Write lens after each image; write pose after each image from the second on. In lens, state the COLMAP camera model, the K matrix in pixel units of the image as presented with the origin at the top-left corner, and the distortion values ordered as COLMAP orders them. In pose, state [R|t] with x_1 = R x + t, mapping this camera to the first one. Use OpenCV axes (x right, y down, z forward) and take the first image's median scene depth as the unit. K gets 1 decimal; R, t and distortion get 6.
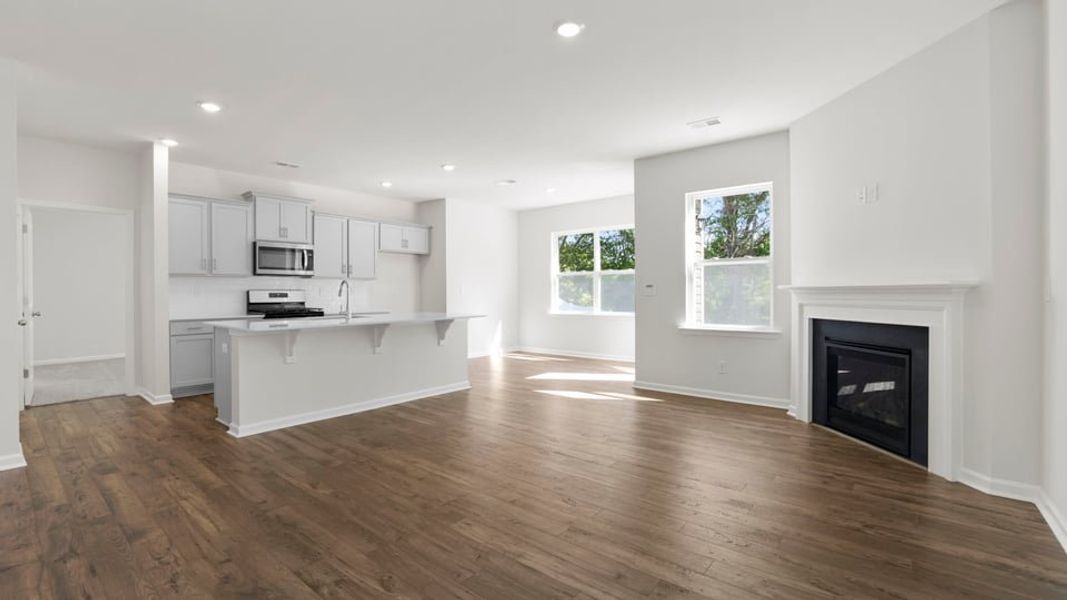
lens RADIAL K [[462.7, 0, 528.5], [0, 462.7, 294.8], [0, 0, 1]] dist [-0.044628, 0.015048]
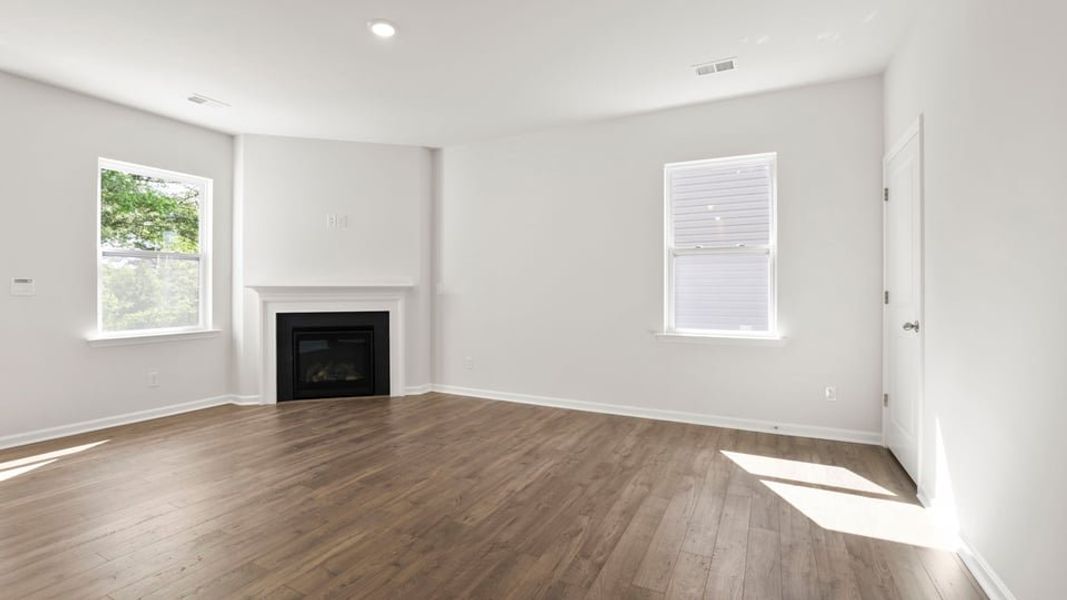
lens RADIAL K [[462.7, 0, 528.5], [0, 462.7, 294.8], [0, 0, 1]] dist [-0.044628, 0.015048]
pose [[-0.202444, -0.006203, 0.979274, -0.904265], [0.007571, 0.999940, 0.007899, 0.000381], [-0.979264, 0.009013, -0.202385, 0.838964]]
